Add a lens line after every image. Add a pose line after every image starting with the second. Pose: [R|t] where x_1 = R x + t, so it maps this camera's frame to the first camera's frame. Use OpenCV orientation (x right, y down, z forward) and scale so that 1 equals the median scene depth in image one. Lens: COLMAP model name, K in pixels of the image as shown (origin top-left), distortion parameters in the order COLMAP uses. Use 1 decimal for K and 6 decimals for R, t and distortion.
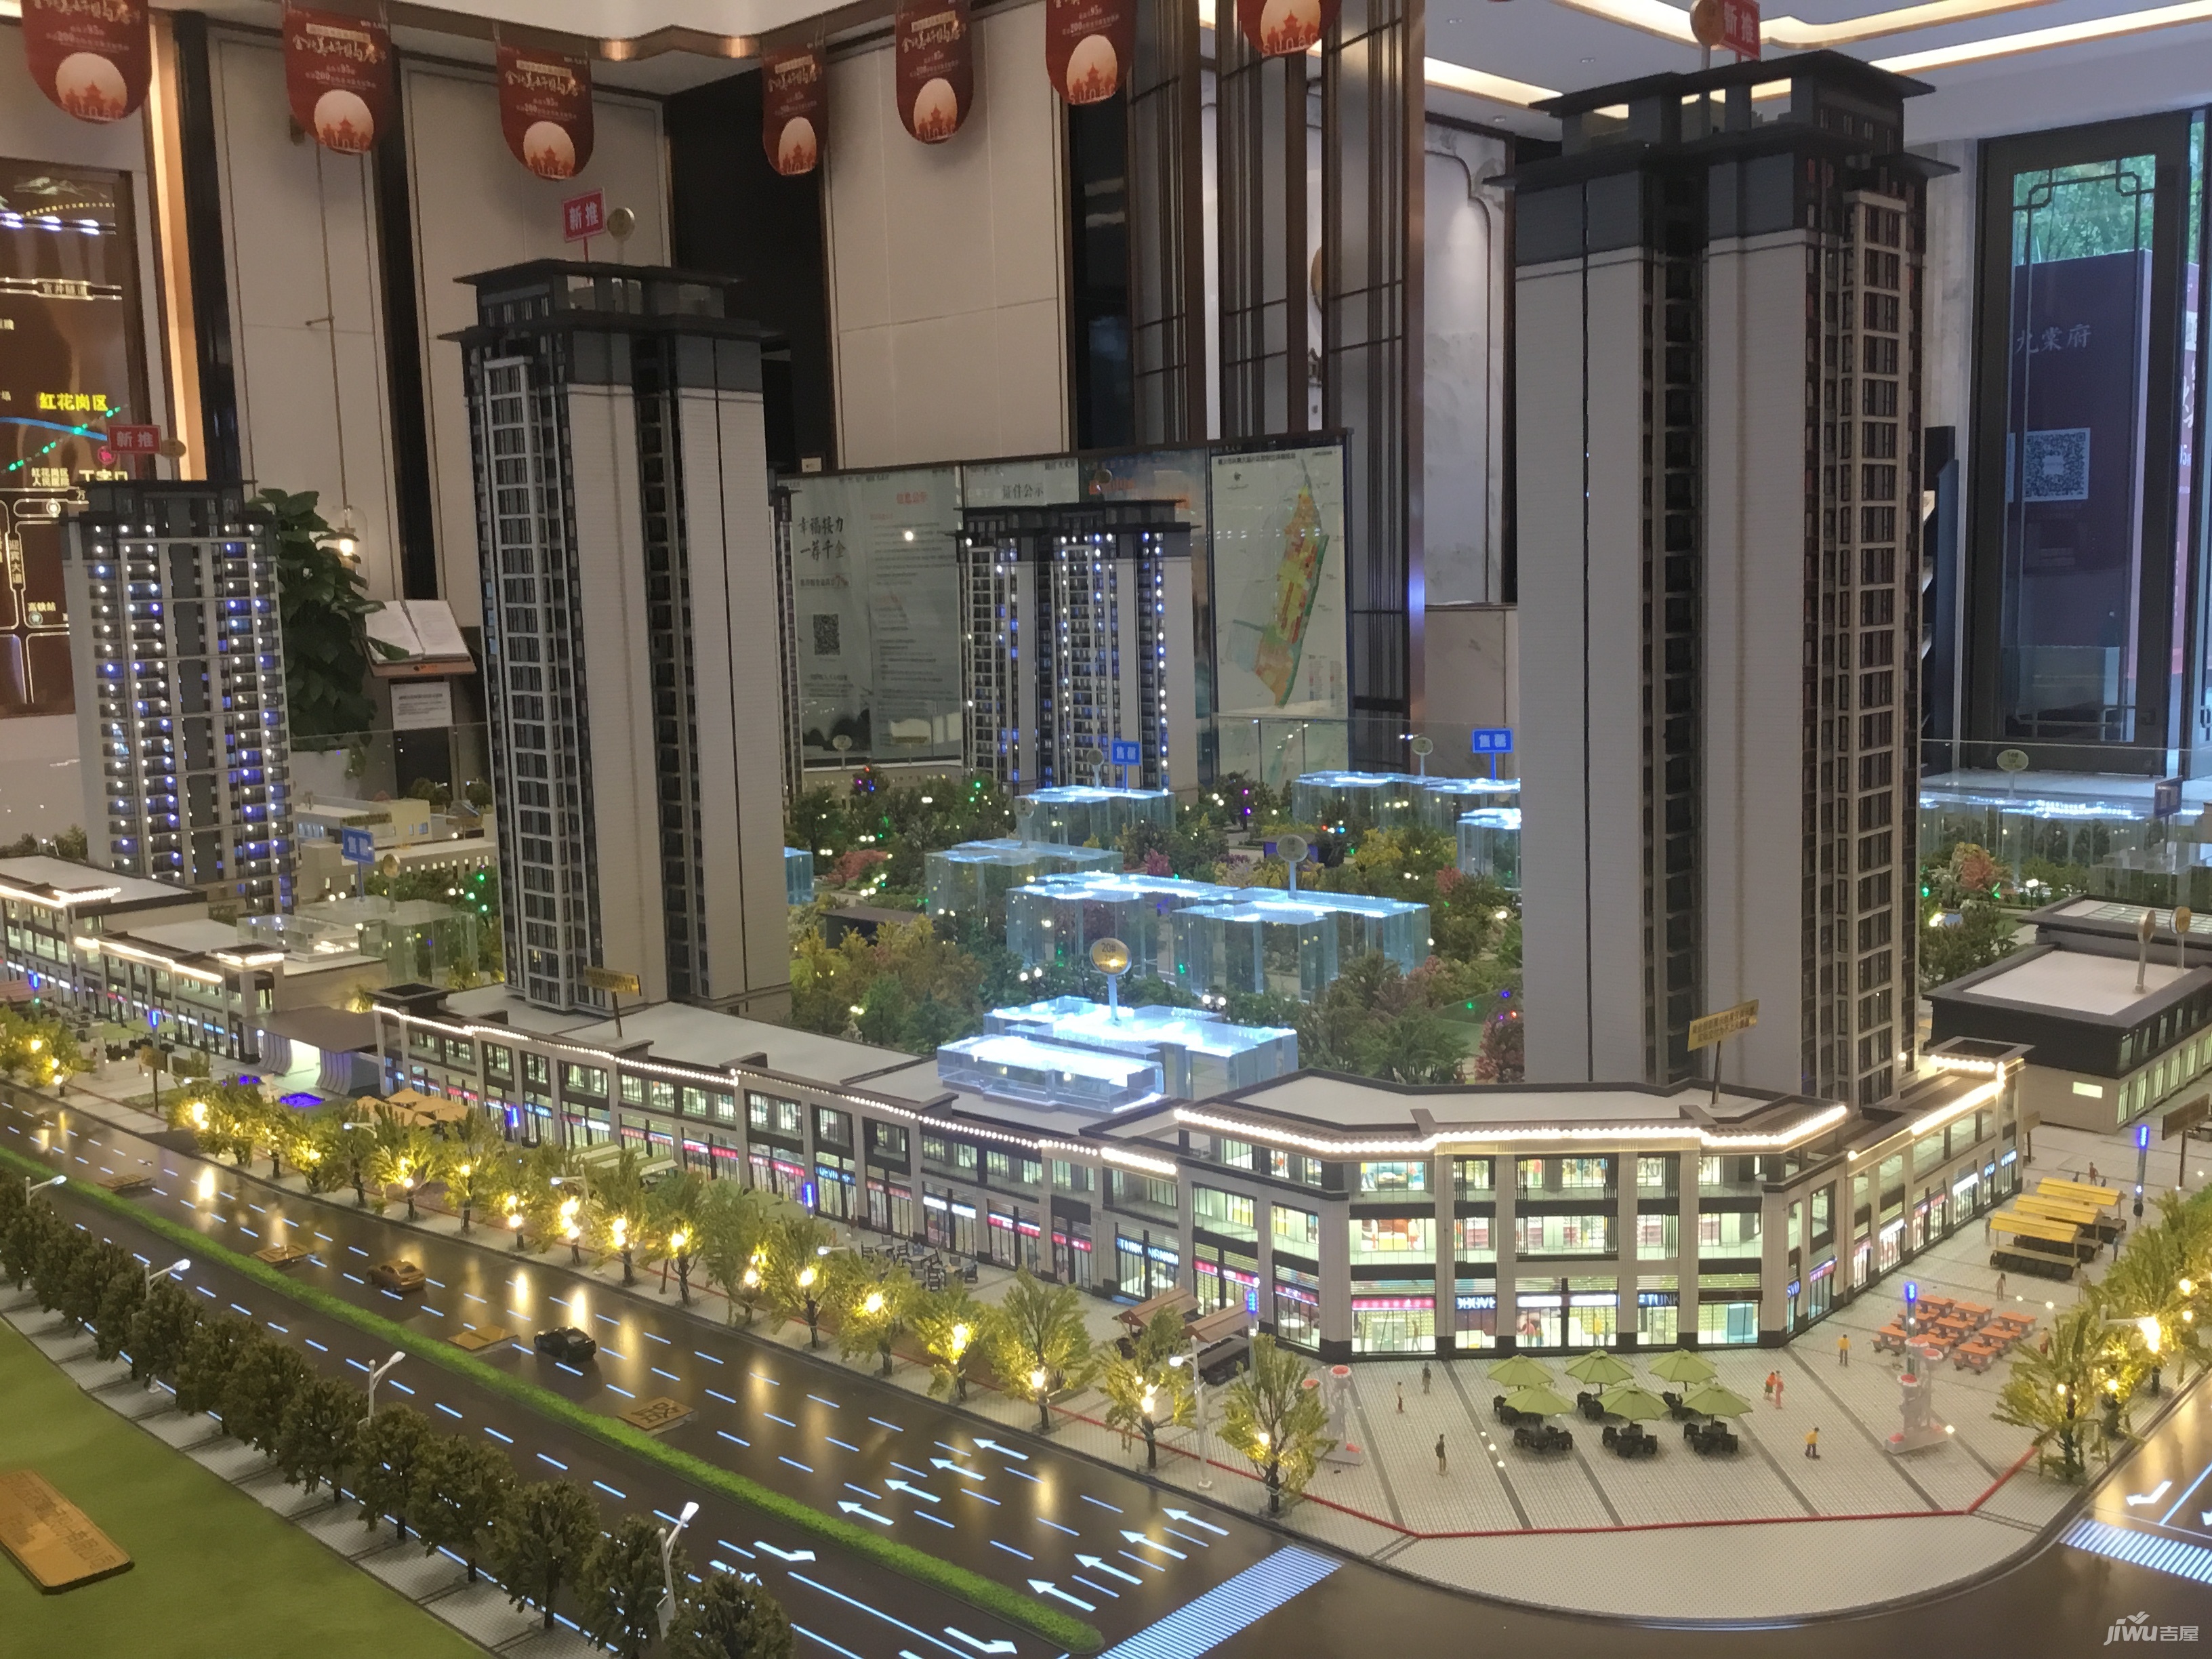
lens RADIAL K [[2027.4, 0, 1109.6], [0, 2027.4, 825.9], [0, 0, 1]] dist [0.081290, -0.118597]
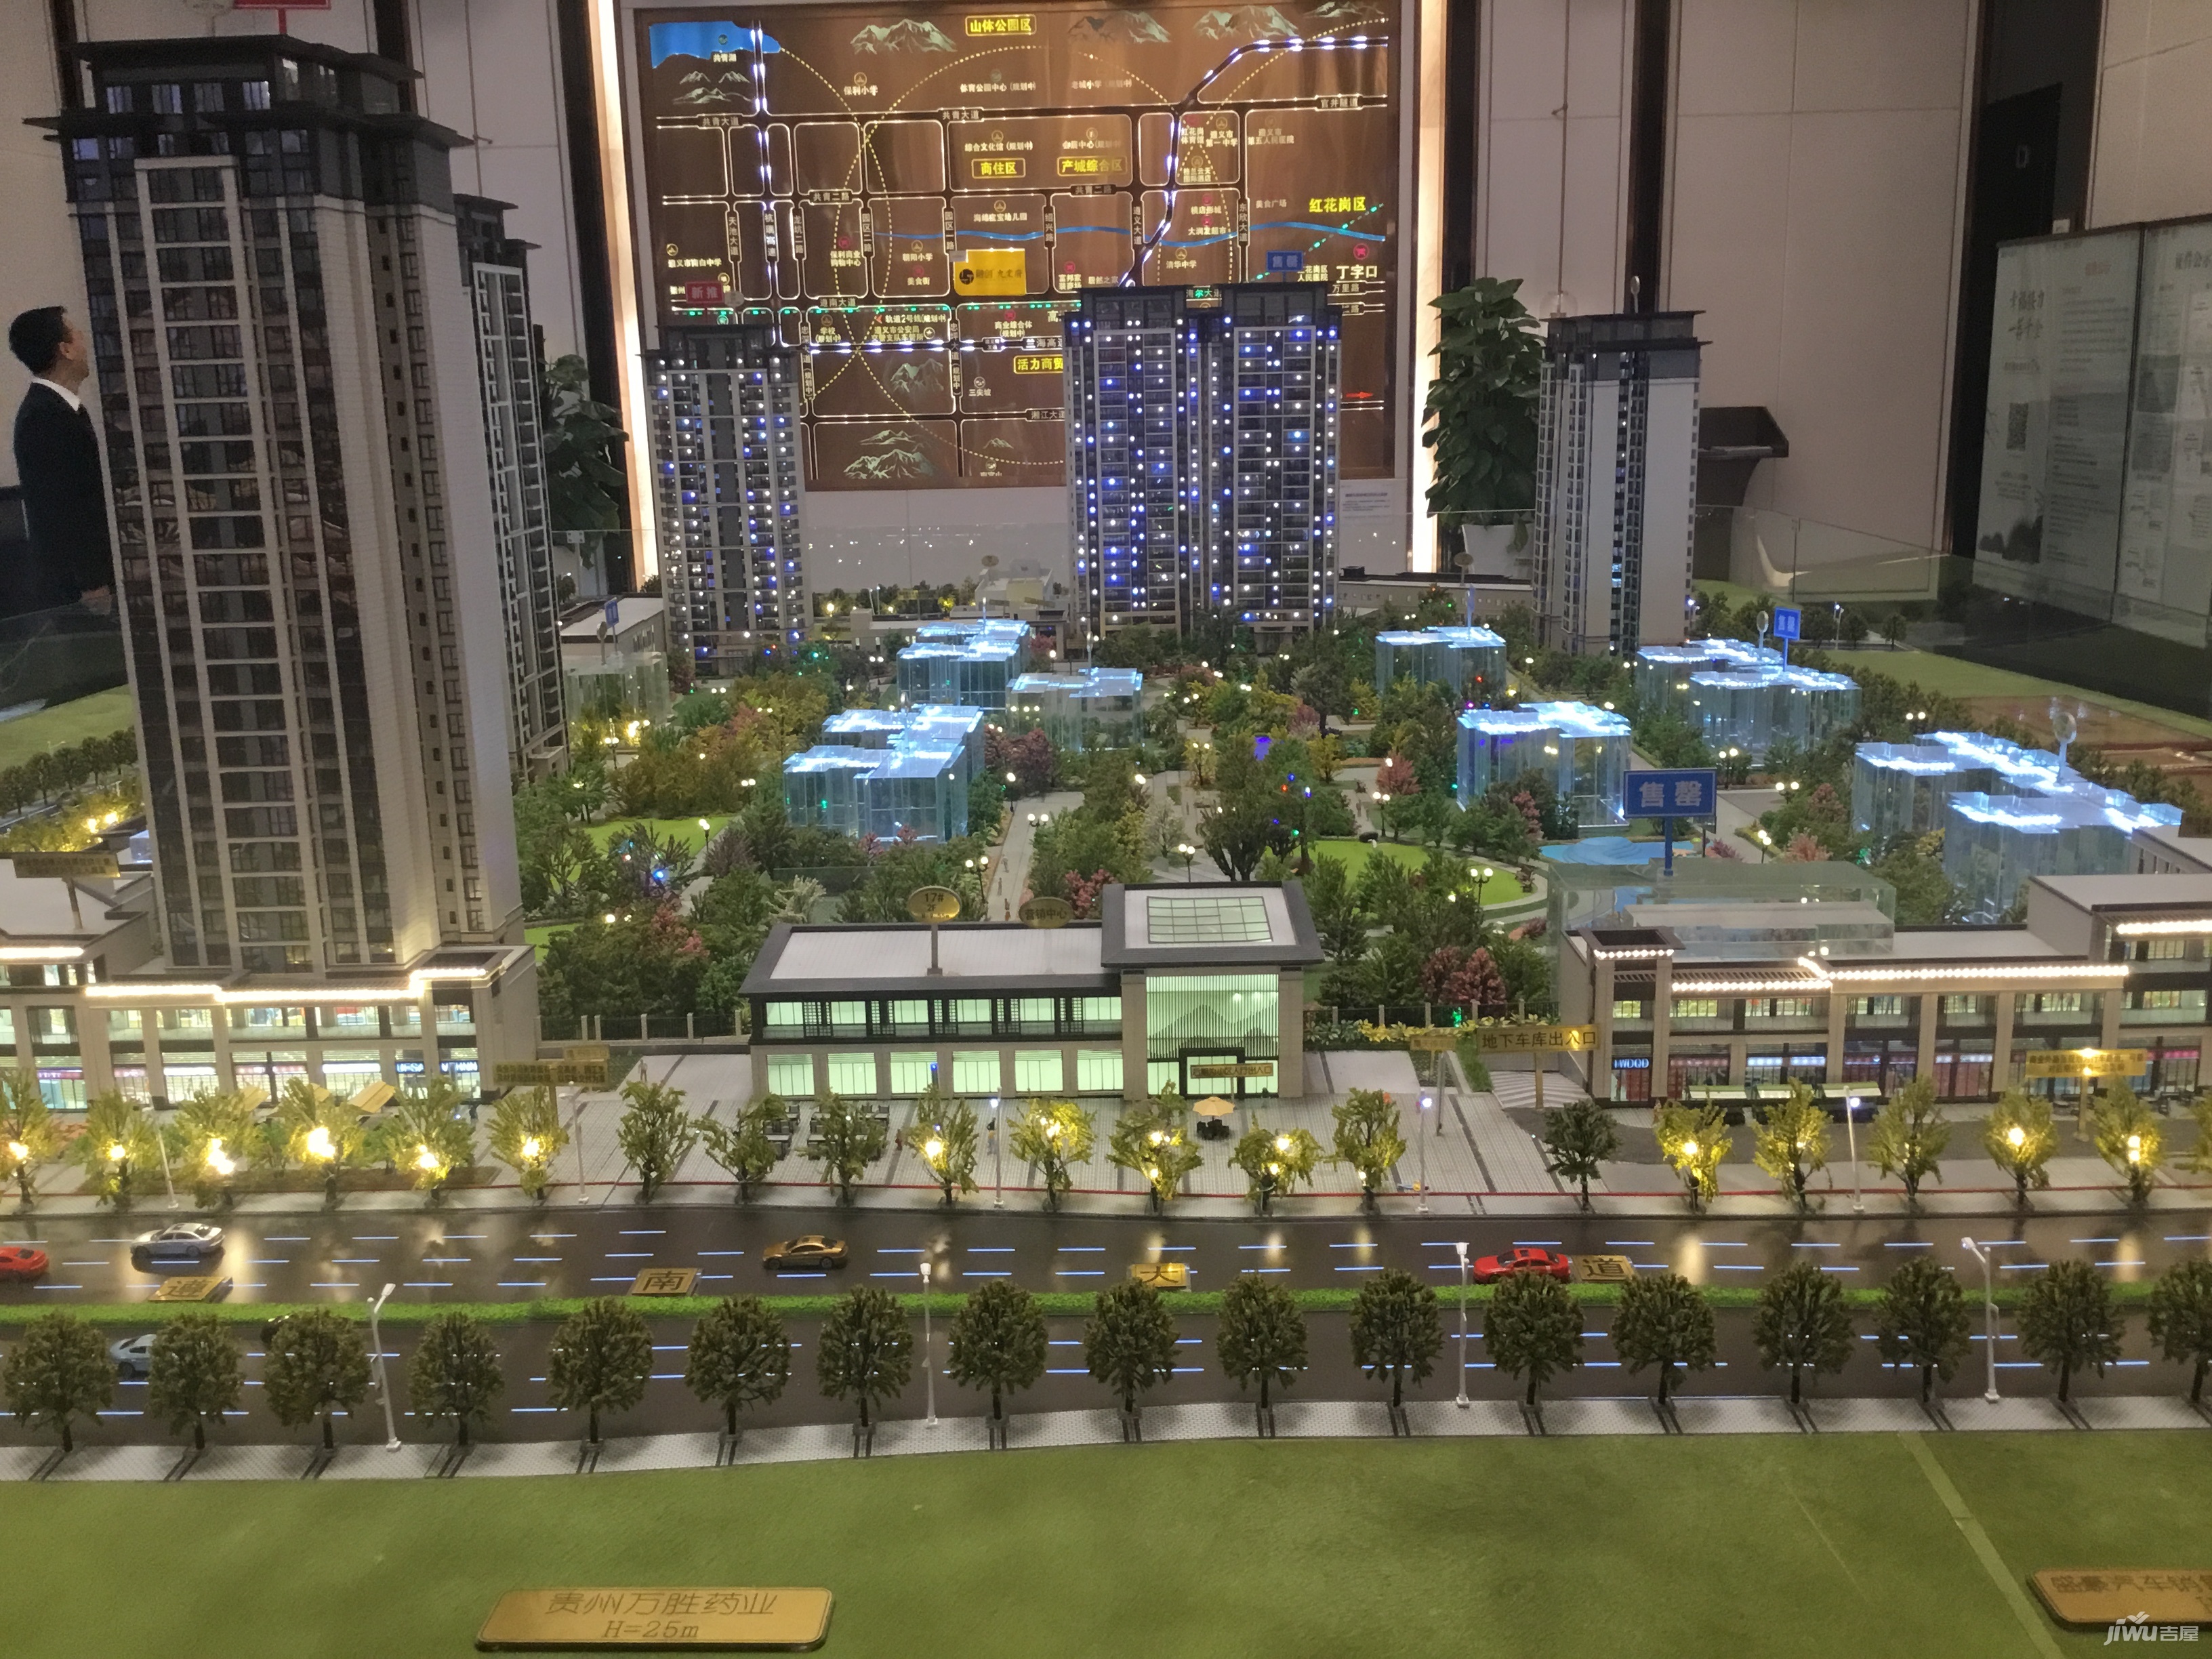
lens RADIAL K [[2027.4, 0, 1109.6], [0, 2027.4, 825.9], [0, 0, 1]] dist [0.081290, -0.118597]
pose [[0.666788, 0.177541, -0.723791, 0.303111], [-0.088949, 0.983225, 0.159235, -0.034894], [0.739920, -0.041795, 0.671395, 0.123070]]
